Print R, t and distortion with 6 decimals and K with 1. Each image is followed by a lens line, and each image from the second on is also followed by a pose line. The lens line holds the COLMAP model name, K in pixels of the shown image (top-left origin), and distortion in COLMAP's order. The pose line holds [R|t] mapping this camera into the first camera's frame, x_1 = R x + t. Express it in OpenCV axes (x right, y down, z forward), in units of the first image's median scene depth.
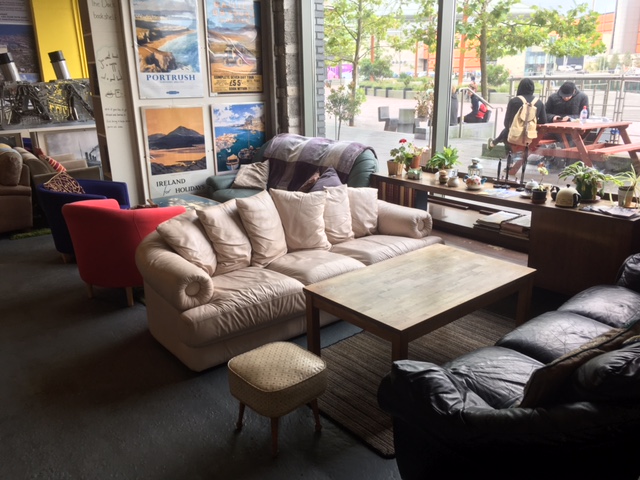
lens RADIAL K [[532.9, 0, 320.5], [0, 532.9, 240.6], [0, 0, 1]] dist [-0.003869, -0.001144]
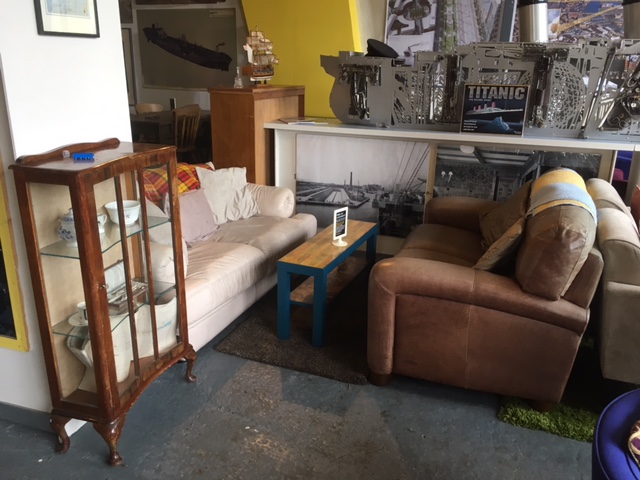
lens RADIAL K [[532.9, 0, 319.6], [0, 532.9, 240.2], [0, 0, 1]] dist [-0.003869, -0.001144]
pose [[0.532569, 0.292701, -0.794164, -0.363170], [-0.276501, 0.946985, 0.163603, -0.155670], [0.799948, 0.132458, 0.585267, 0.622726]]
